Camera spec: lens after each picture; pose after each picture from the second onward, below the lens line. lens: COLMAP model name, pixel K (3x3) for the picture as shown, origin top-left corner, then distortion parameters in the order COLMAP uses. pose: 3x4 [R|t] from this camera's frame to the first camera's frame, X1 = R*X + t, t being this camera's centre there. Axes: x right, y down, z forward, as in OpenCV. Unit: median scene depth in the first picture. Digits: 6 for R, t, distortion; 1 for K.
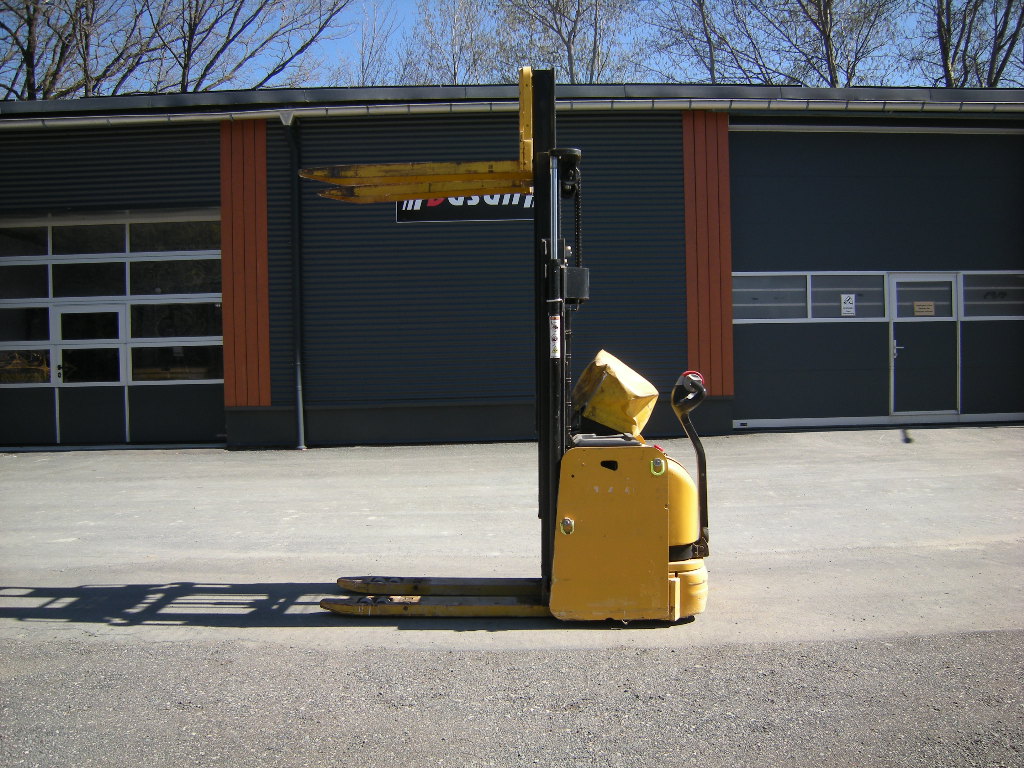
lens RADIAL K [[851.4, 0, 513.9], [0, 851.4, 383.2], [0, 0, 1]] dist [-0.119303, 0.054175]
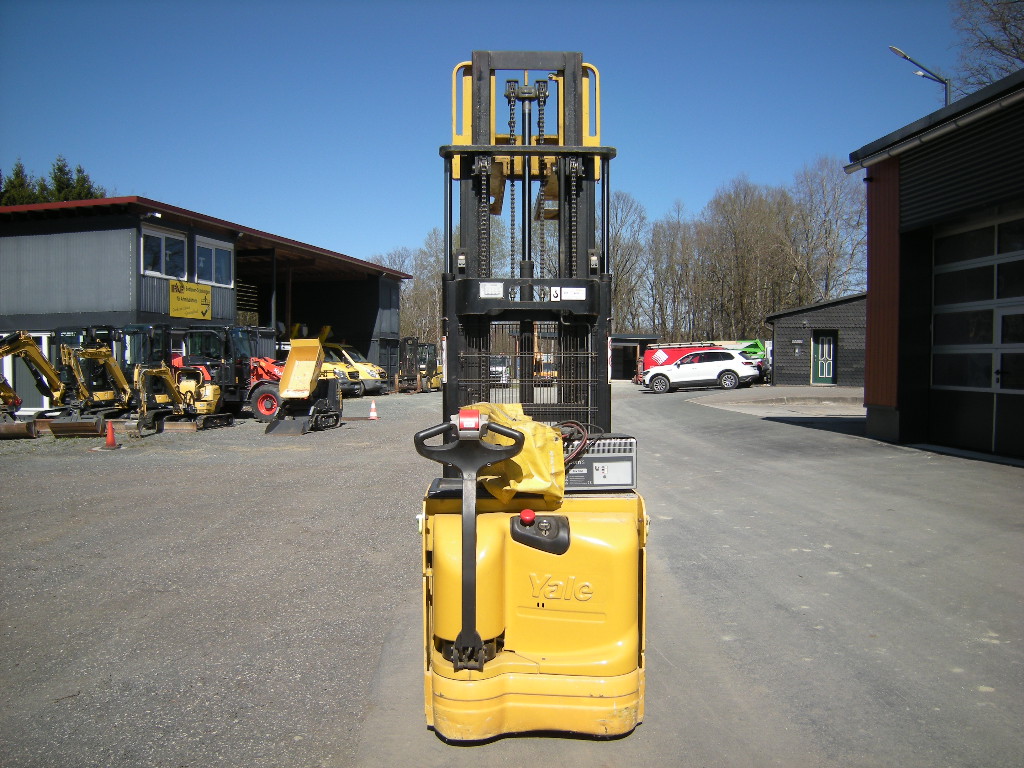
lens RADIAL K [[851.4, 0, 511.9], [0, 851.4, 386.9], [0, 0, 1]] dist [-0.119303, 0.054175]
pose [[0.060199, 0.049687, -0.996949, 0.394014], [-0.036632, 0.998198, 0.047537, -0.029367], [0.997514, 0.033659, 0.061911, 0.420075]]
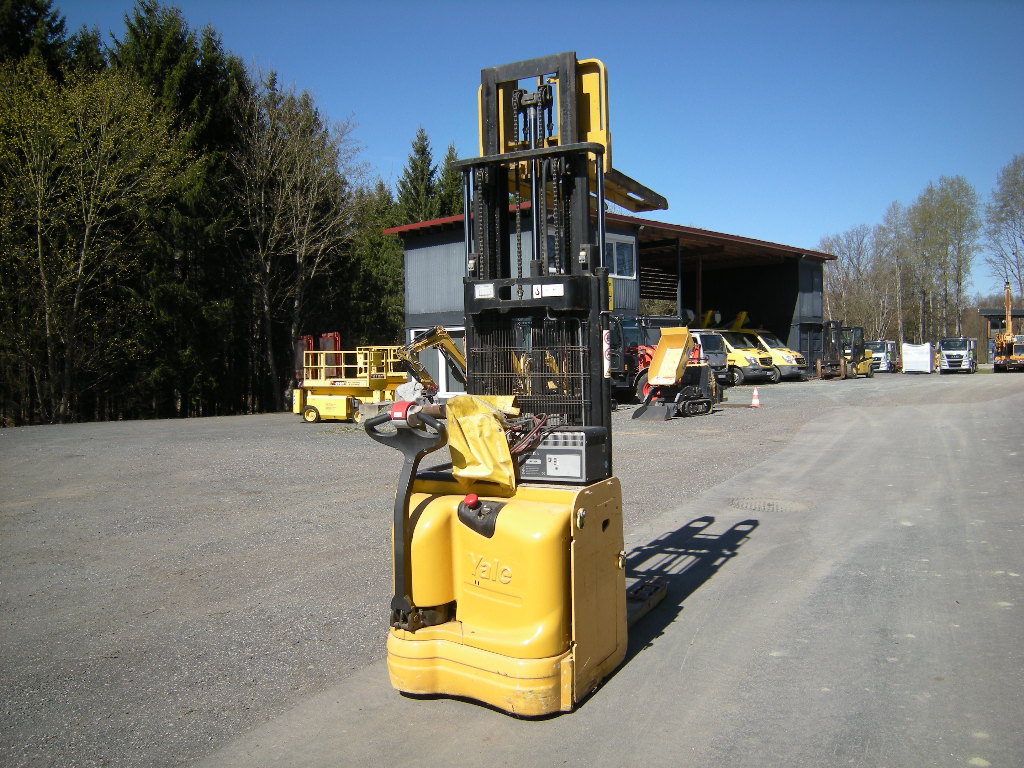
lens RADIAL K [[851.4, 0, 514.4], [0, 851.4, 387.3], [0, 0, 1]] dist [-0.119303, 0.054175]
pose [[-0.457817, 0.066091, -0.886586, 0.375087], [-0.004352, 0.997054, 0.076573, -0.038616], [0.889036, 0.038915, -0.456181, 0.621304]]
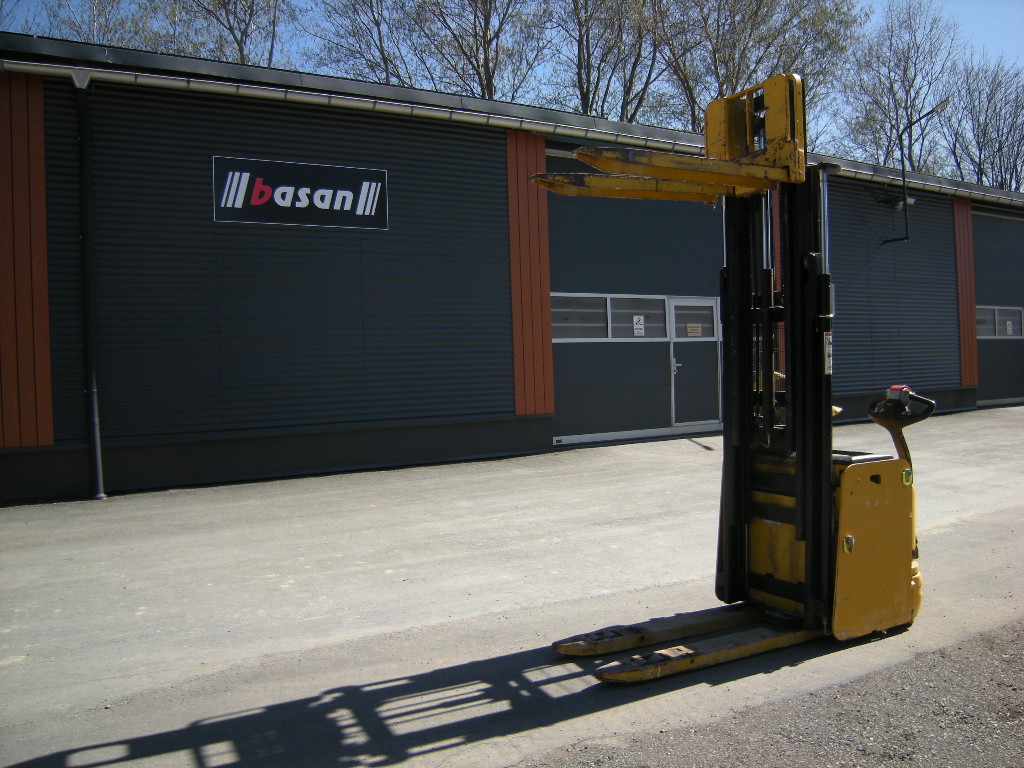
lens RADIAL K [[851.4, 0, 512.7], [0, 851.4, 384.5], [0, 0, 1]] dist [-0.119303, 0.054175]
pose [[0.871270, -0.016414, 0.490529, -0.307915], [0.027871, 0.999483, -0.016059, -0.005378], [-0.490012, 0.027663, 0.871277, 0.139035]]
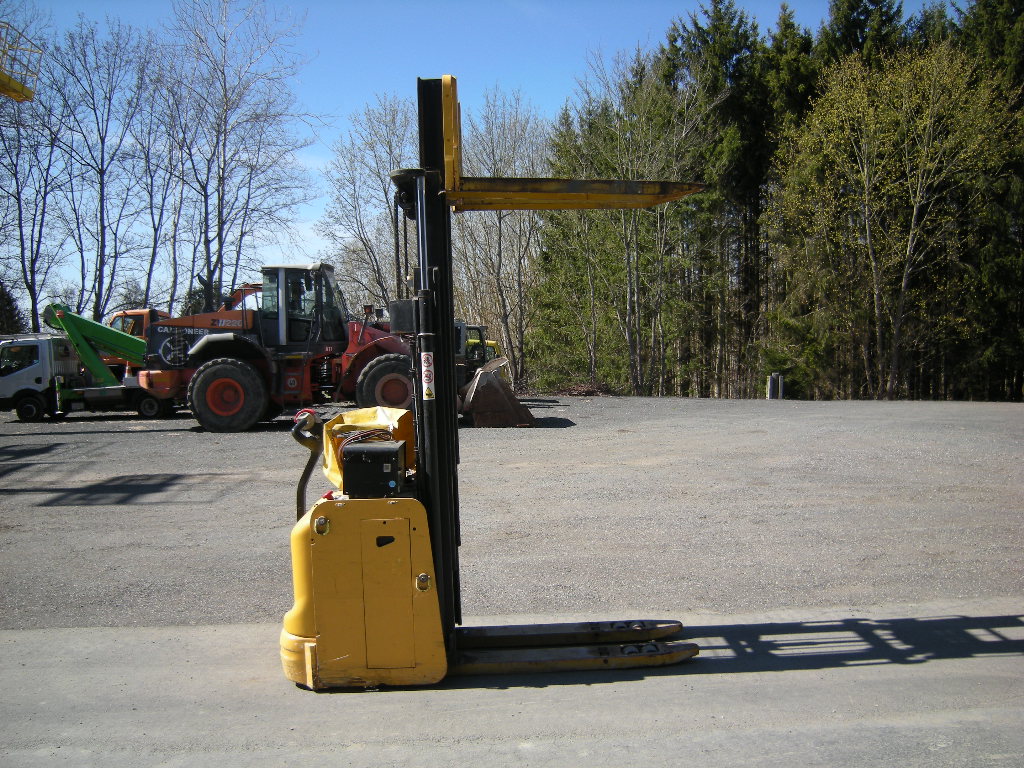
lens RADIAL K [[851.4, 0, 514.8], [0, 851.4, 387.3], [0, 0, 1]] dist [-0.119303, 0.054175]
pose [[-0.997976, 0.045034, -0.044901, 0.000613], [0.040967, 0.995303, 0.087711, -0.051164], [0.048641, 0.085694, -0.995133, 0.861593]]
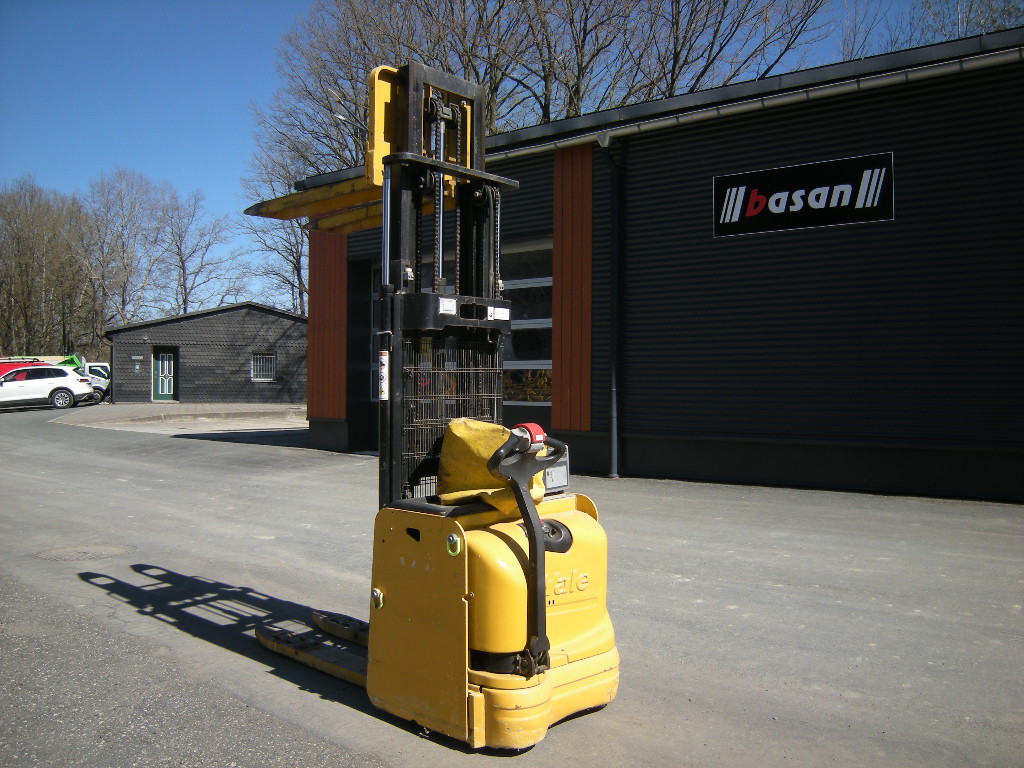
lens RADIAL K [[851.4, 0, 512.2], [0, 851.4, 383.3], [0, 0, 1]] dist [-0.119303, 0.054175]
pose [[0.776207, 0.023009, -0.630058, 0.283718], [-0.036838, 0.999282, -0.008890, -0.018043], [0.629401, 0.030111, 0.776497, 0.173359]]
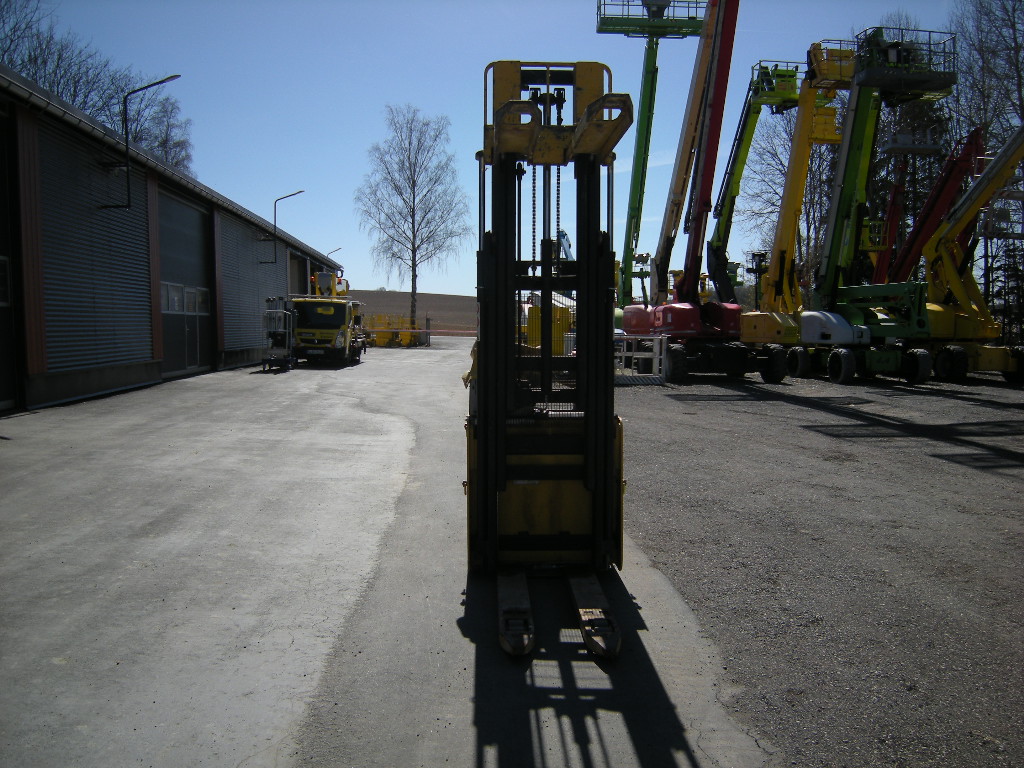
lens RADIAL K [[851.4, 0, 510.4], [0, 851.4, 385.7], [0, 0, 1]] dist [-0.119303, 0.054175]
pose [[-0.055077, -0.052079, 0.997123, -0.437854], [0.036180, 0.997879, 0.054117, -0.014953], [-0.997826, 0.039056, -0.053076, 0.494500]]
